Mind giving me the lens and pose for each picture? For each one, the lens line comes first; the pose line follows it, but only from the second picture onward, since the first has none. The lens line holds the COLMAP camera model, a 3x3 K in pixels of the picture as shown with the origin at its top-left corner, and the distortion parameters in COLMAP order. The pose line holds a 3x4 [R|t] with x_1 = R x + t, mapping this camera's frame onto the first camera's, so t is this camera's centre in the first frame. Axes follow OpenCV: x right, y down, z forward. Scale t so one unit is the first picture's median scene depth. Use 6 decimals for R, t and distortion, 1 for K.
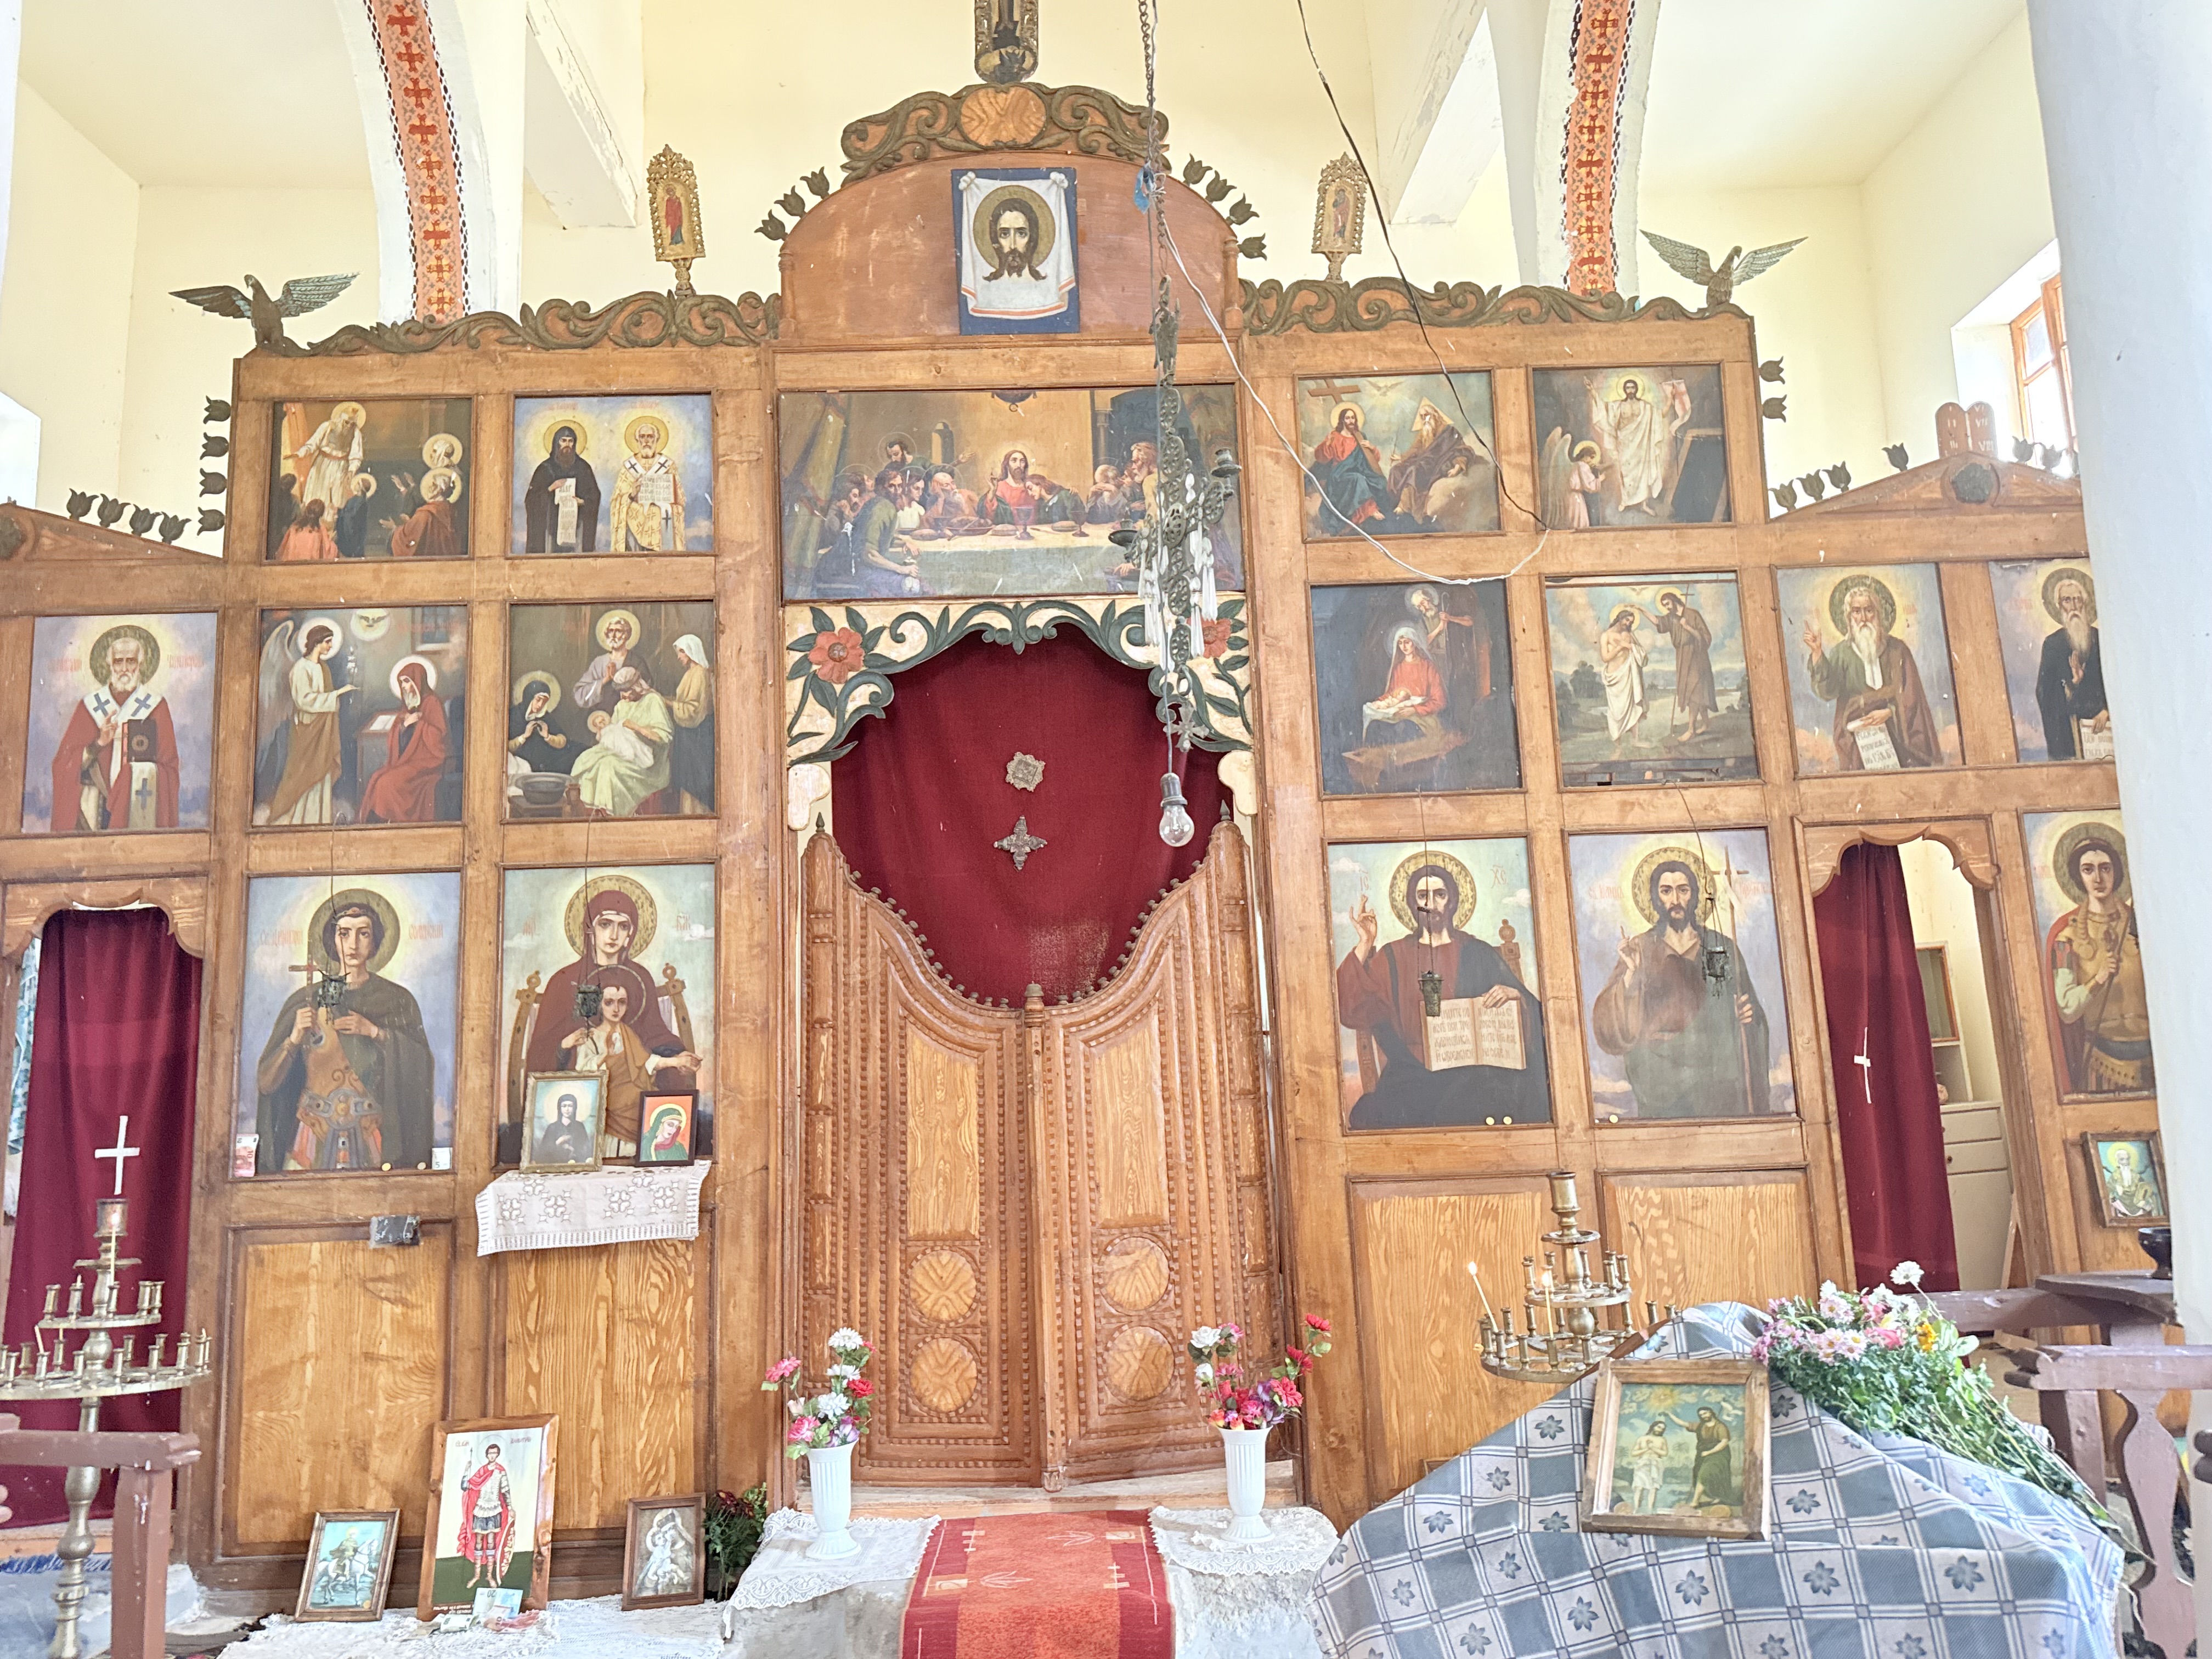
lens RADIAL K [[1485.4, 0, 1107.3], [0, 1485.4, 856.3], [0, 0, 1]] dist [0.153781, -0.274974]
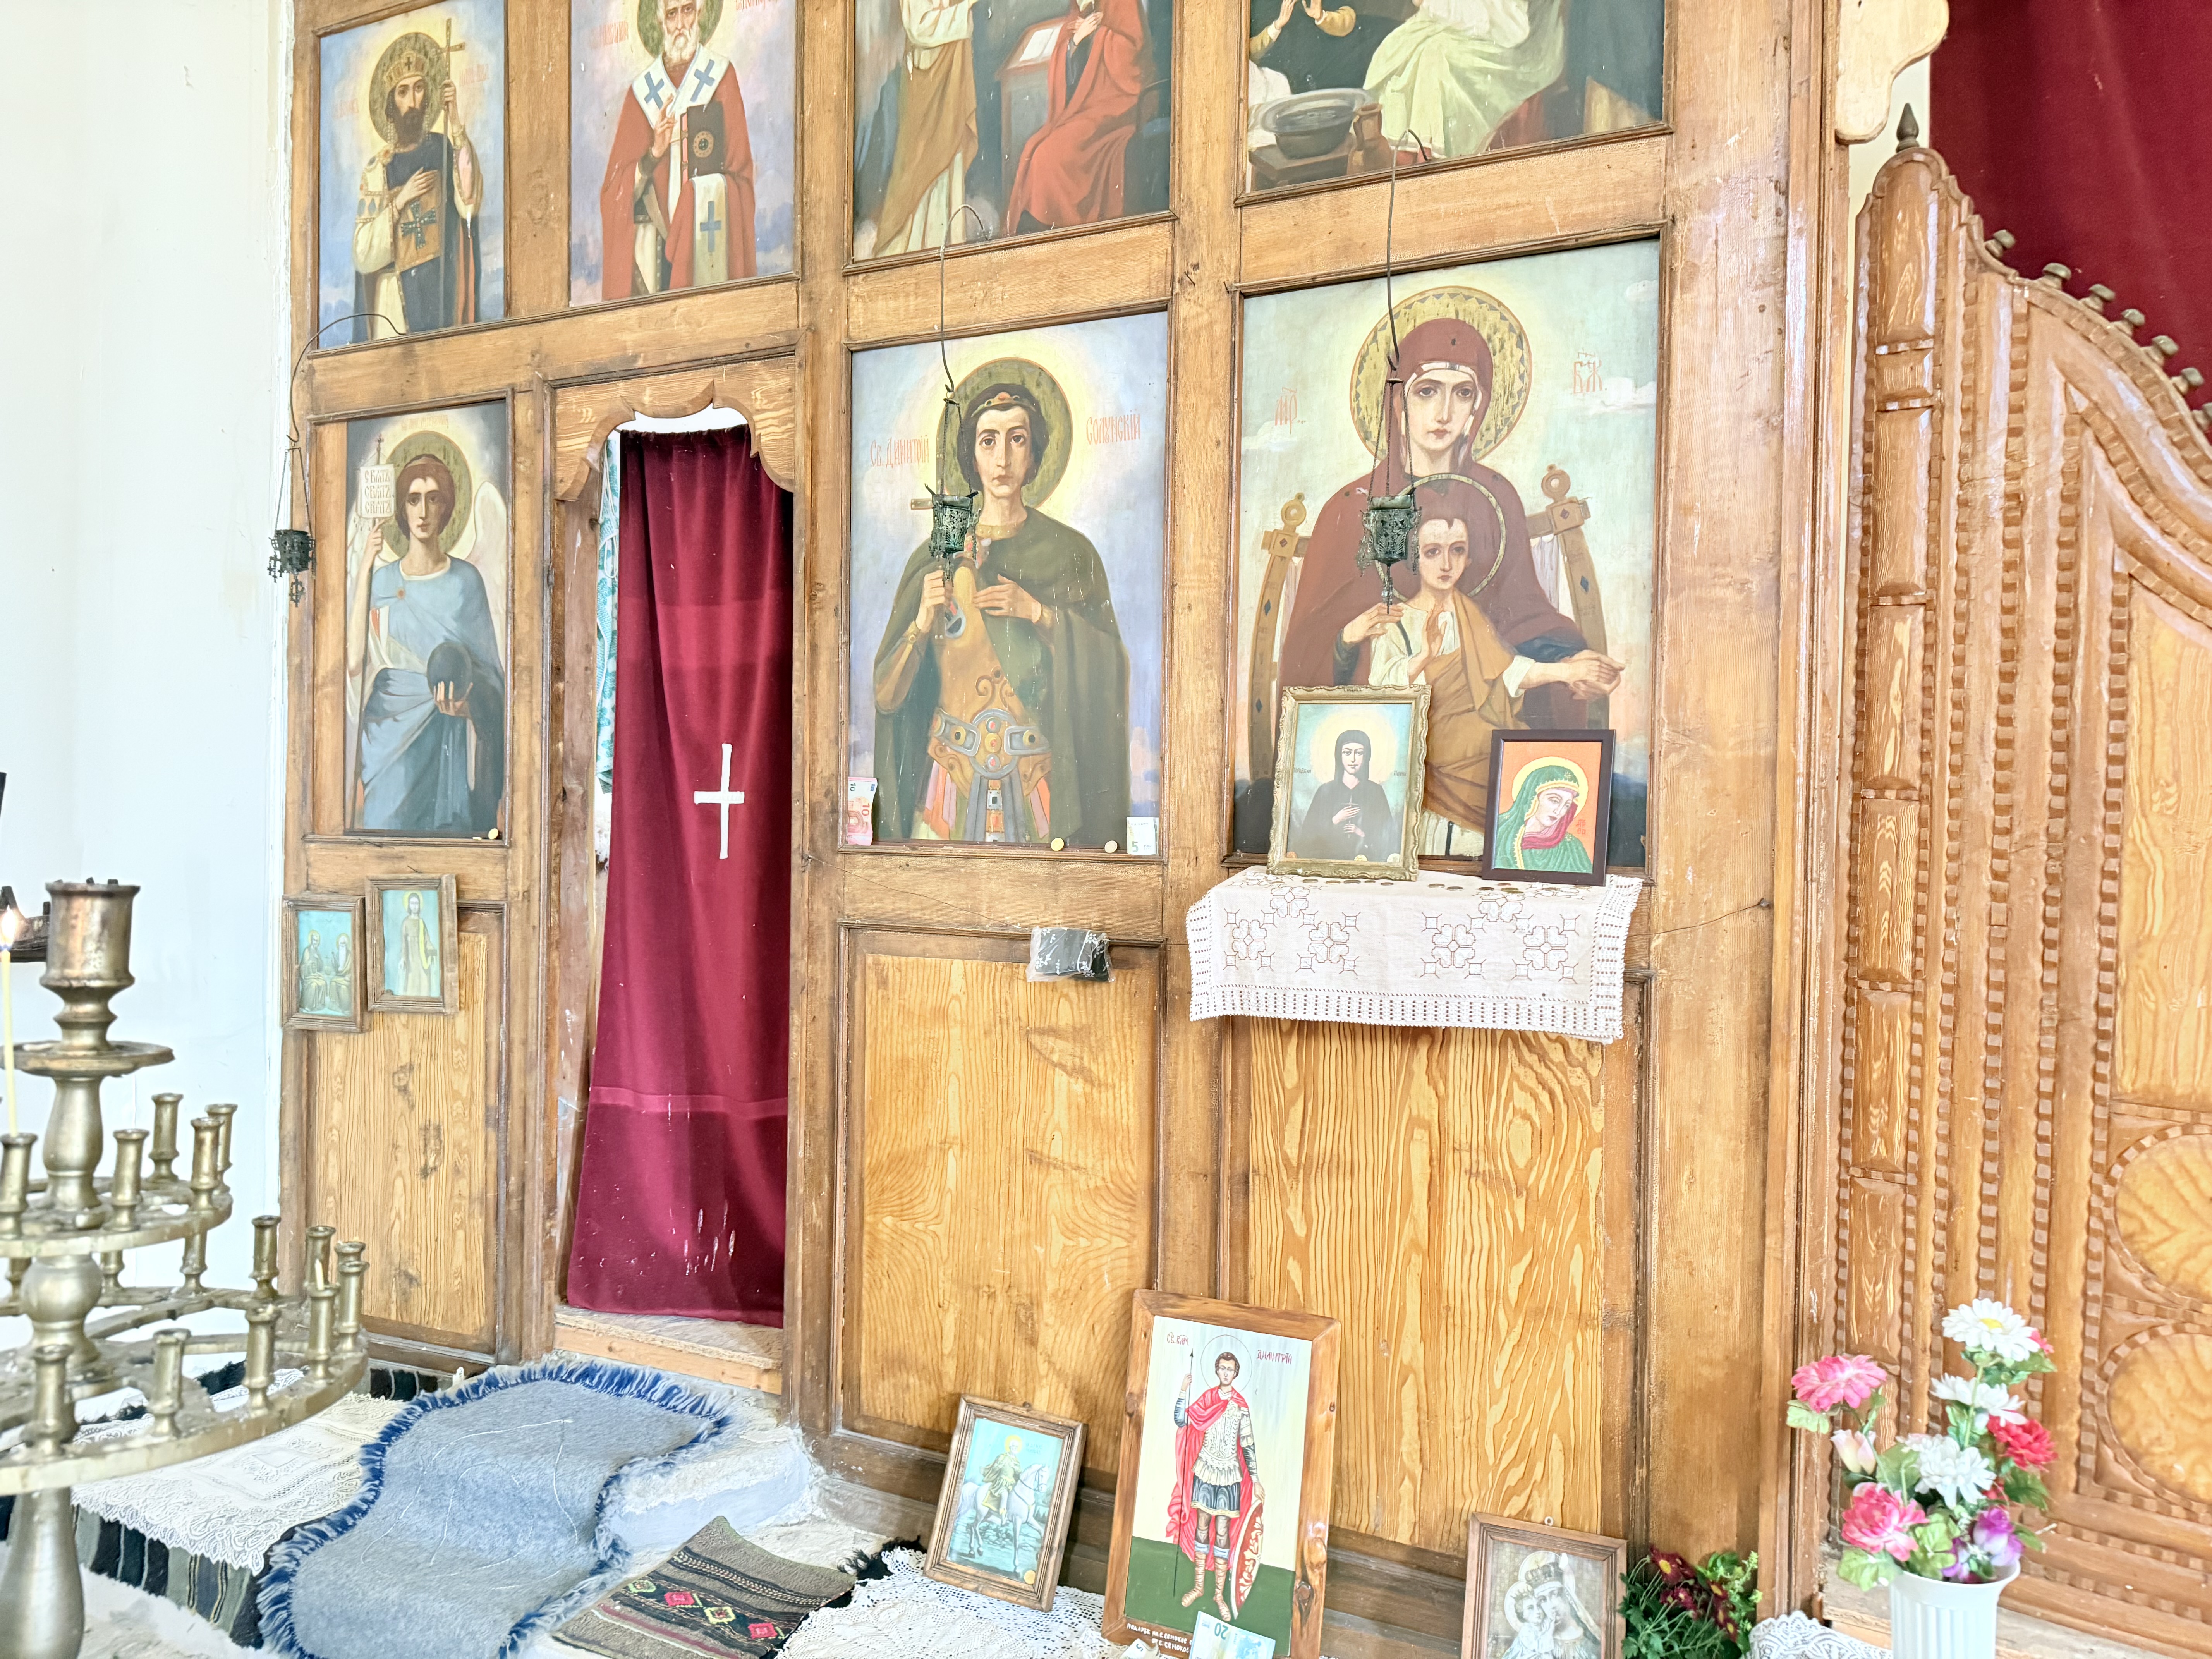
lens RADIAL K [[1576.3, 0, 1105.9], [0, 1576.3, 834.3], [0, 0, 1]] dist [0.012592, -0.013696]
pose [[0.879015, 0.062146, -0.472726, -0.169554], [0.021926, 0.985151, 0.170282, 0.095757], [0.476289, -0.160046, 0.864600, 0.471804]]
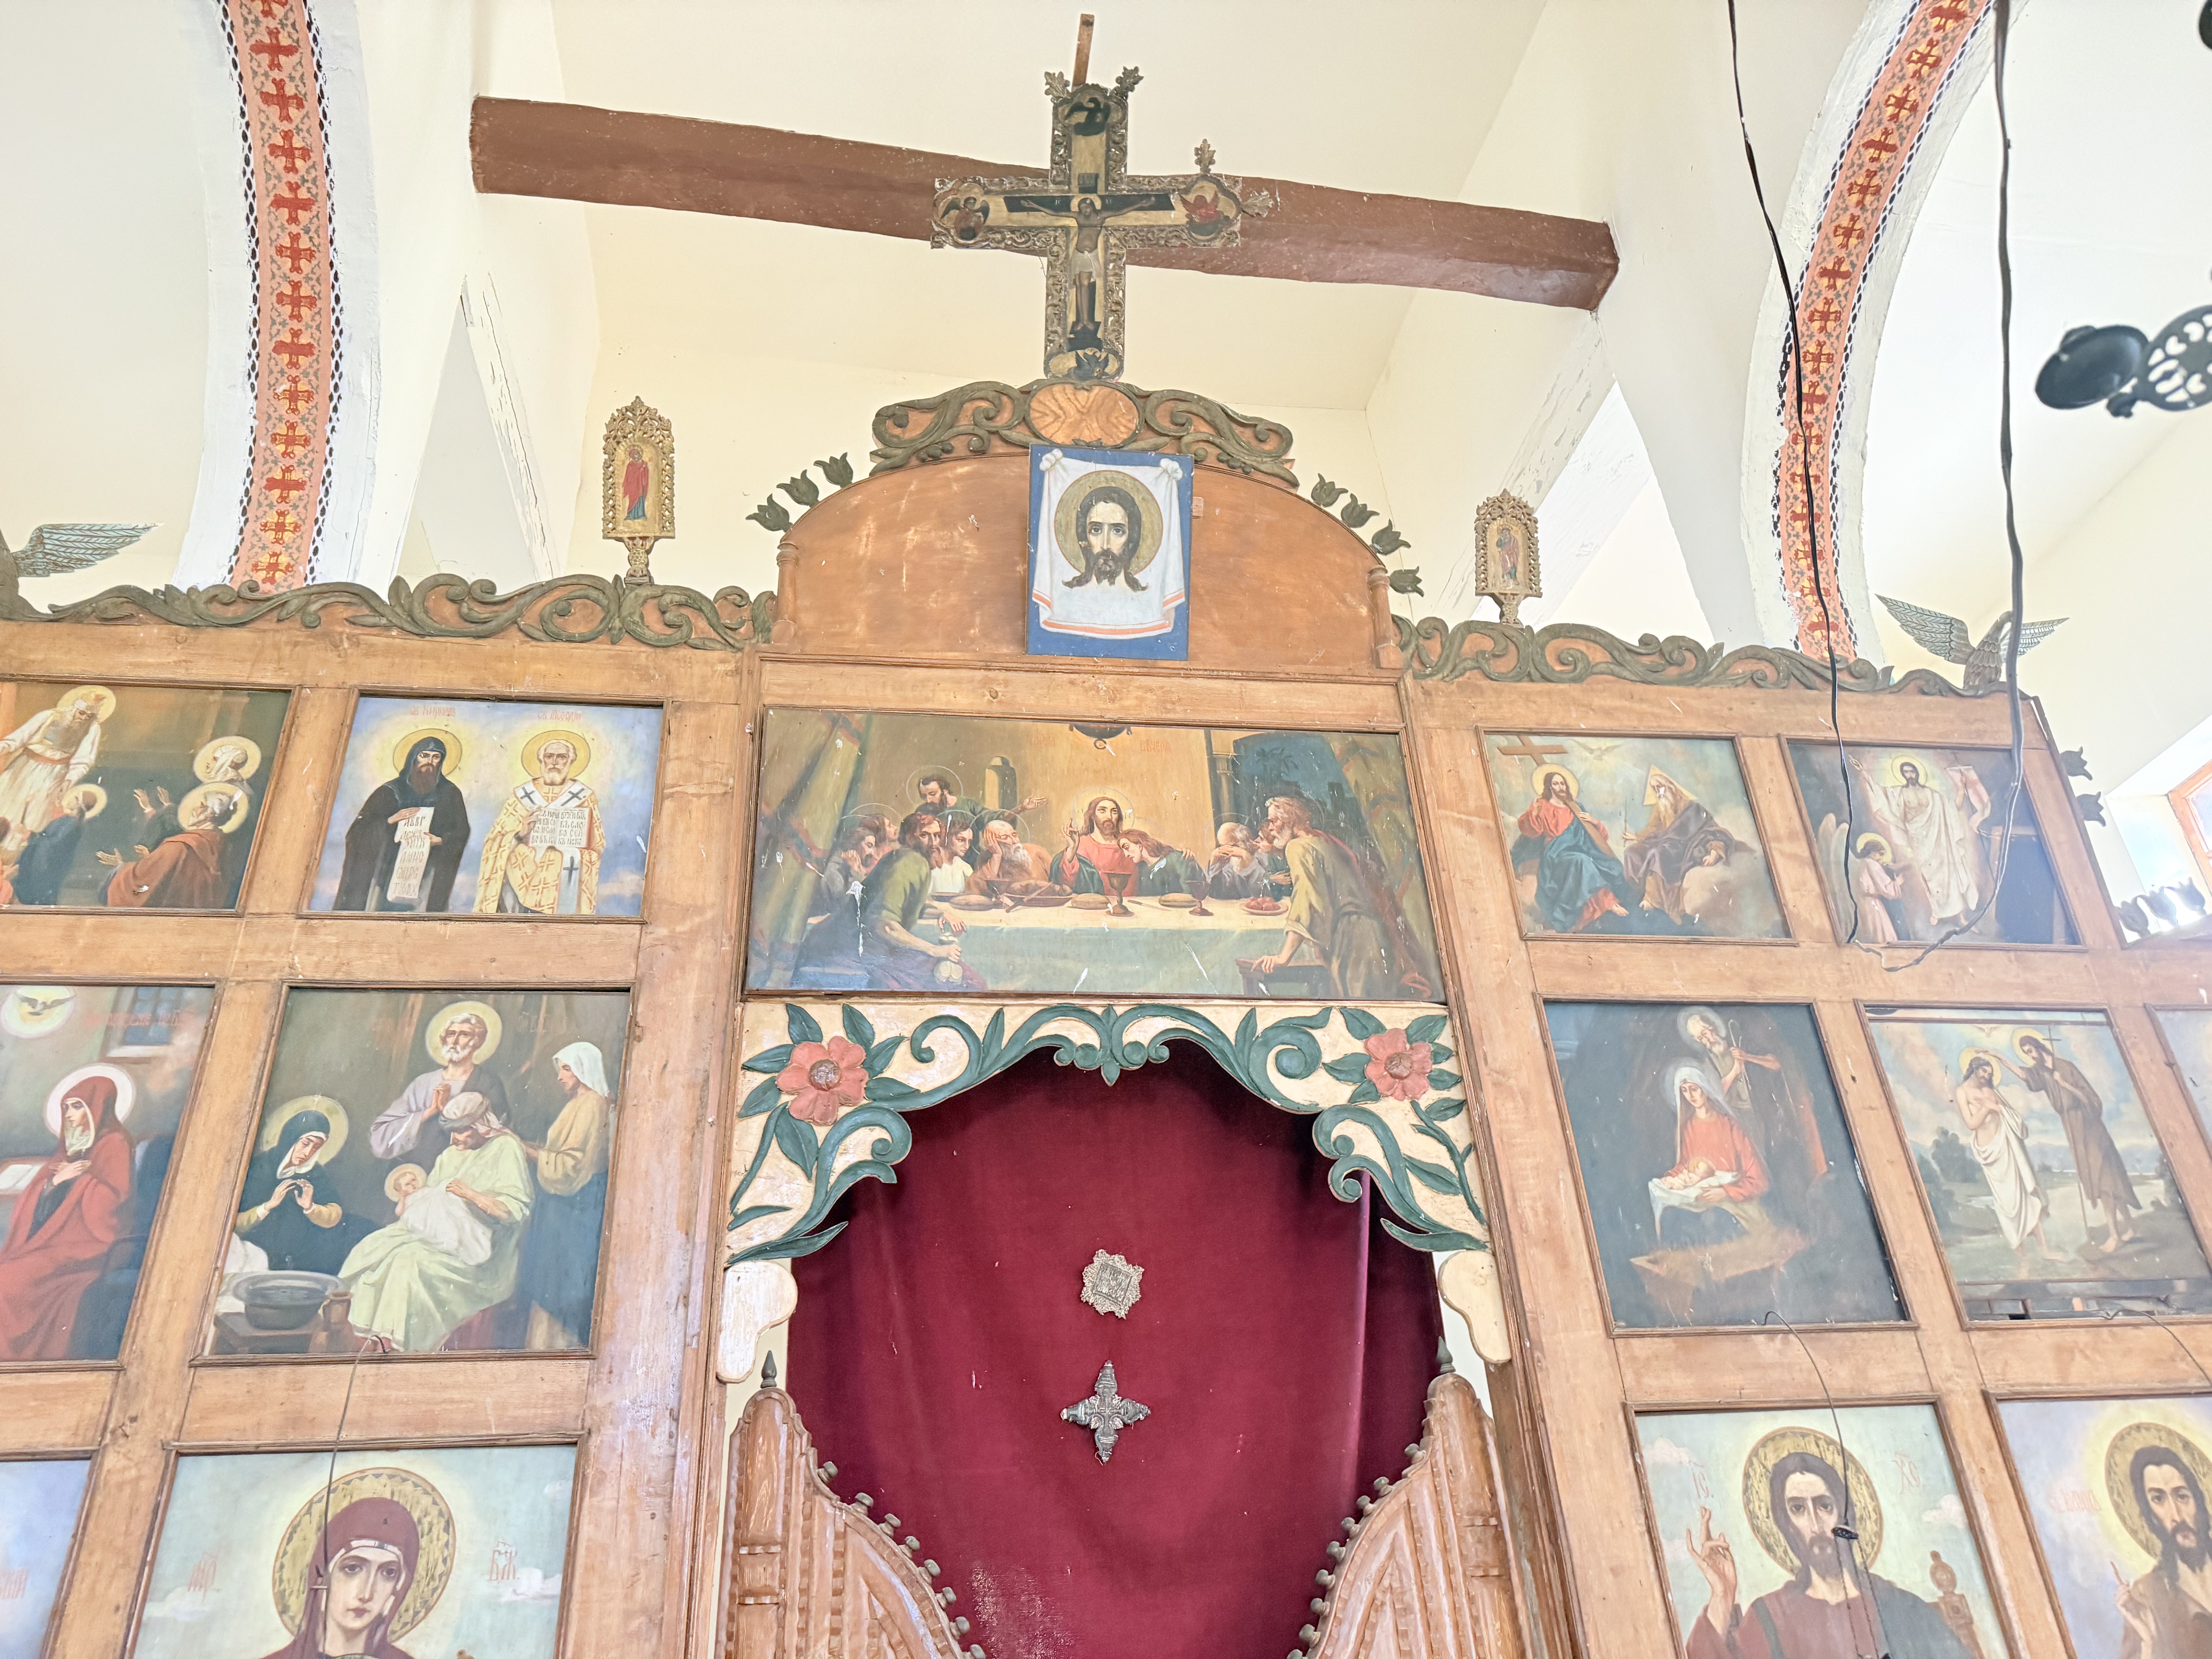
lens RADIAL K [[1565.7, 0, 1116.1], [0, 1565.7, 818.8], [0, 0, 1]] dist [0.027412, -0.032338]
pose [[0.992550, 0.047911, 0.112020, -0.139563], [-0.001551, 0.924329, -0.381592, 0.012270], [-0.121826, 0.378576, 0.917518, 0.355287]]
